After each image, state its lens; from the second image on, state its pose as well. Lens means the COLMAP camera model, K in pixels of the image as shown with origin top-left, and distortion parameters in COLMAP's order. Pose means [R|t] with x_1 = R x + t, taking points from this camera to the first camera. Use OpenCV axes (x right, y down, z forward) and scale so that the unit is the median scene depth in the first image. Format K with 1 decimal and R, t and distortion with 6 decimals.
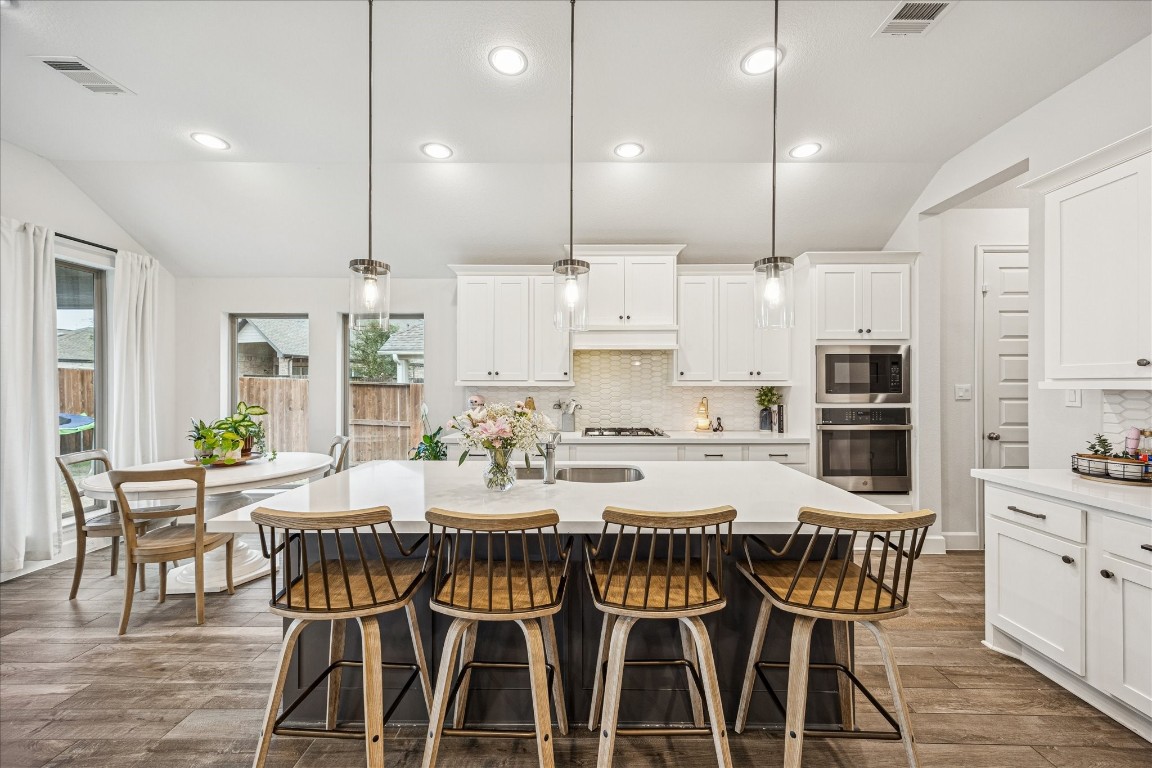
lens RADIAL K [[434.3, 0, 567.9], [0, 434.3, 384.0], [0, 0, 1]] dist [0.002250, 0.001996]
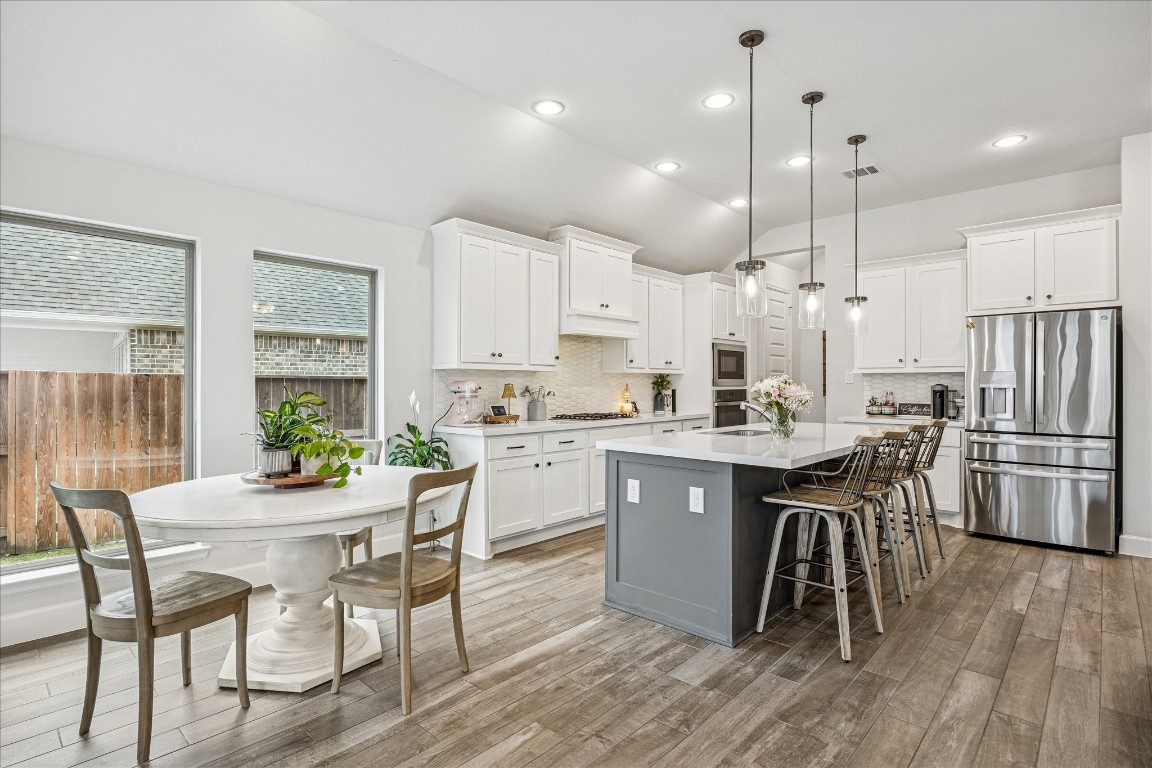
lens RADIAL K [[584.1, 0, 567.0], [0, 584.1, 380.5], [0, 0, 1]] dist [0.000682, 0.000077]
pose [[0.669950, 0.005243, 0.742388, -1.051788], [-0.000755, 0.999979, -0.006381, 0.038471], [-0.742406, 0.003715, 0.669940, 0.136308]]
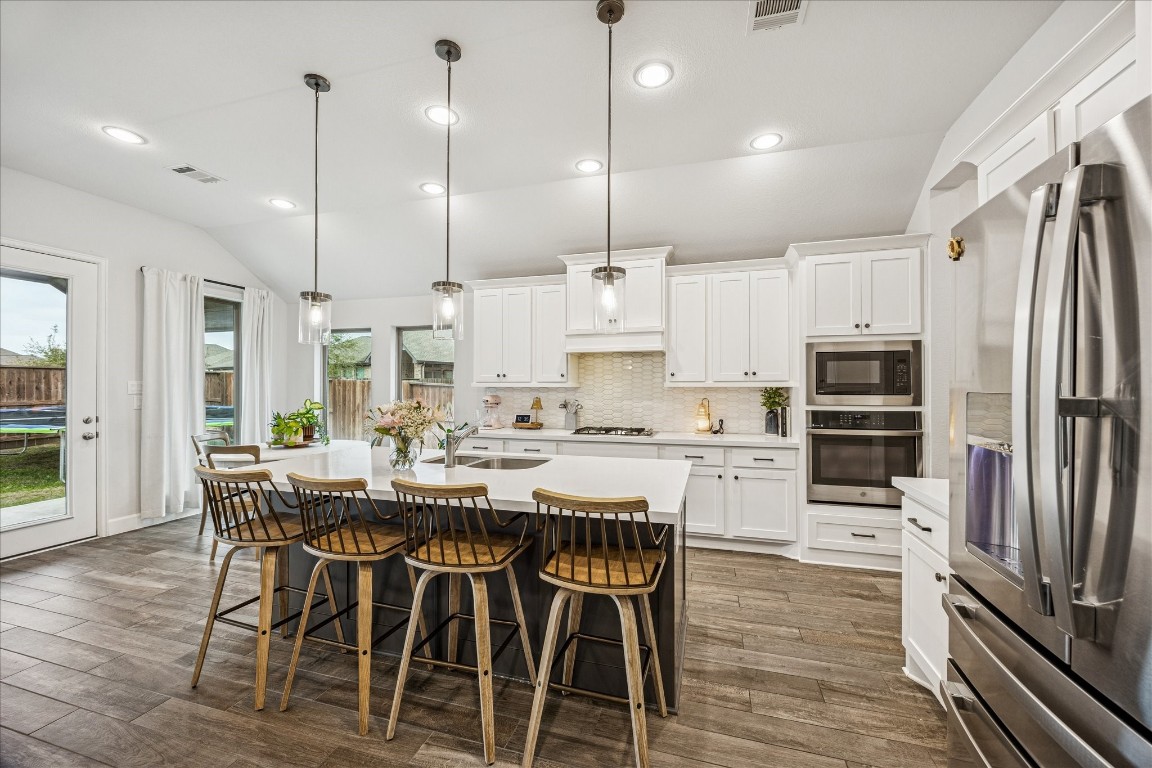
lens RADIAL K [[434.3, 0, 565.0], [0, 434.3, 384.4], [0, 0, 1]] dist [0.002250, 0.001996]
pose [[0.961750, -0.001617, -0.273924, 0.329397], [0.000398, 0.999990, -0.004507, 0.003883], [0.273928, 0.004225, 0.961741, -0.039043]]
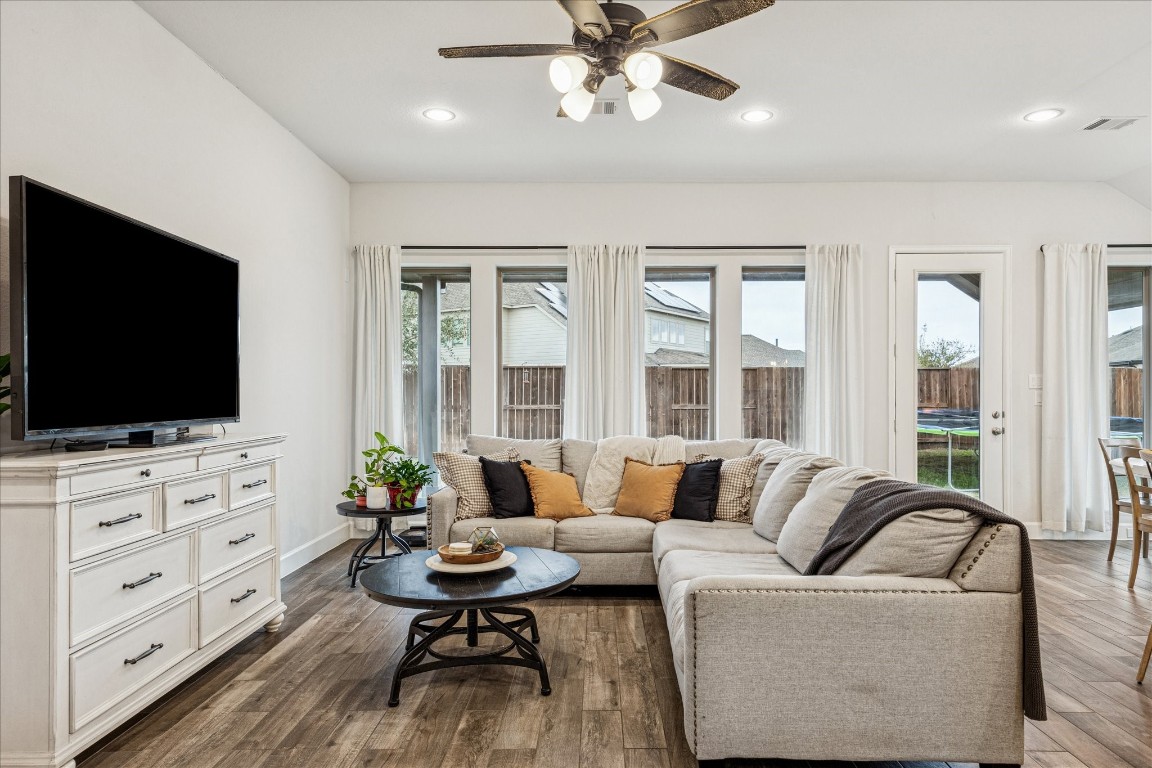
lens RADIAL K [[684.5, 0, 603.4], [0, 684.5, 388.4], [0, 0, 1]] dist [0.006416, 0.000552]
pose [[0.006684, -0.004953, -0.999965, 0.556572], [-0.004795, 0.999976, -0.004985, 0.037323], [0.999966, 0.004828, 0.006661, -0.291982]]
